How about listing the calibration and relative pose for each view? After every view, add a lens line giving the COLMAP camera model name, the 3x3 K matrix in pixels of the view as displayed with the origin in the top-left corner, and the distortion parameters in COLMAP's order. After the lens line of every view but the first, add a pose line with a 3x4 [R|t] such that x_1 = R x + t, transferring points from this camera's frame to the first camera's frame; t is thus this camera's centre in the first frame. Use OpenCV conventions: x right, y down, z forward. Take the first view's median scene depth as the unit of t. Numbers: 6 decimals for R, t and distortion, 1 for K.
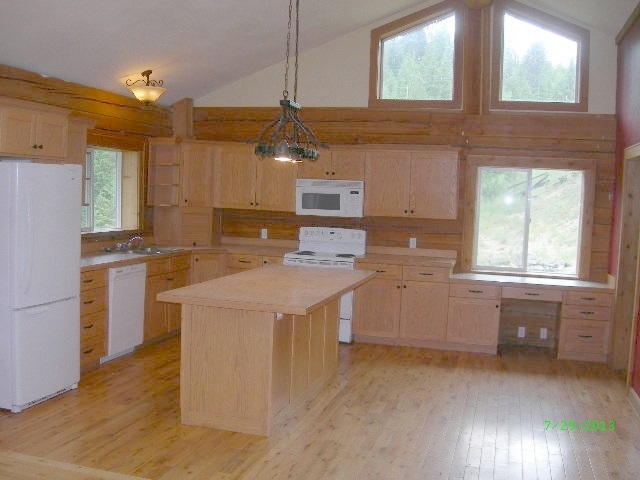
lens RADIAL K [[710.3, 0, 320.0], [0, 710.3, 240.0], [0, 0, 1]] dist [-0.166942, 0.011158]
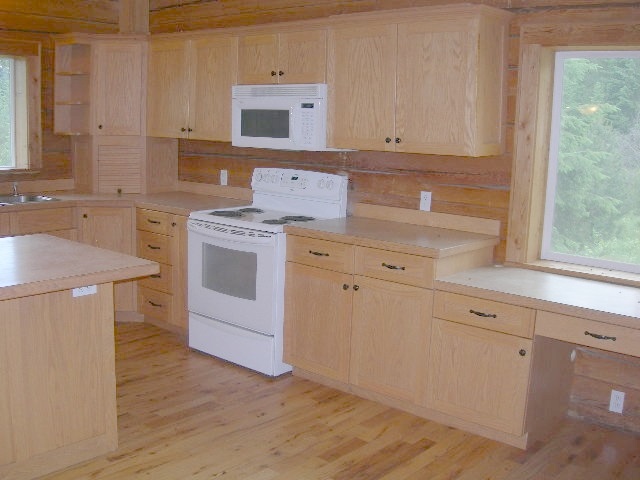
lens RADIAL K [[710.3, 0, 320.0], [0, 710.3, 240.0], [0, 0, 1]] dist [-0.166942, 0.011158]
pose [[0.903261, 0.060565, -0.424797, 0.290389], [-0.026410, 0.995959, 0.085840, -0.010468], [0.428279, -0.066317, 0.901210, 0.498105]]
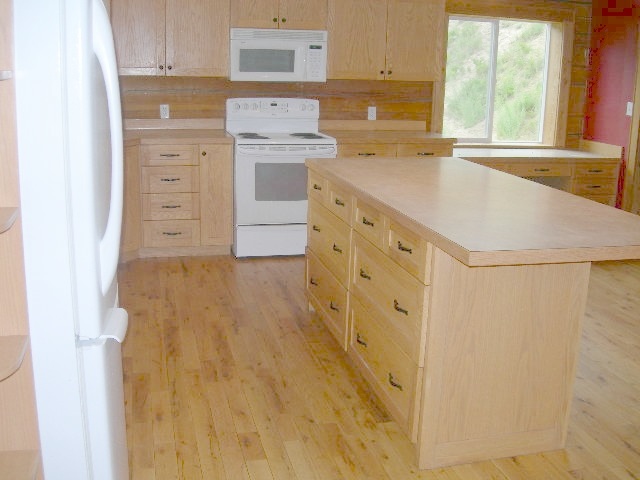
lens RADIAL K [[710.3, 0, 320.0], [0, 710.3, 240.0], [0, 0, 1]] dist [-0.166942, 0.011158]
pose [[0.871203, -0.134898, 0.472026, -0.303642], [0.043265, 0.978862, 0.199891, -0.017352], [-0.489013, -0.153724, 0.858624, 0.353619]]
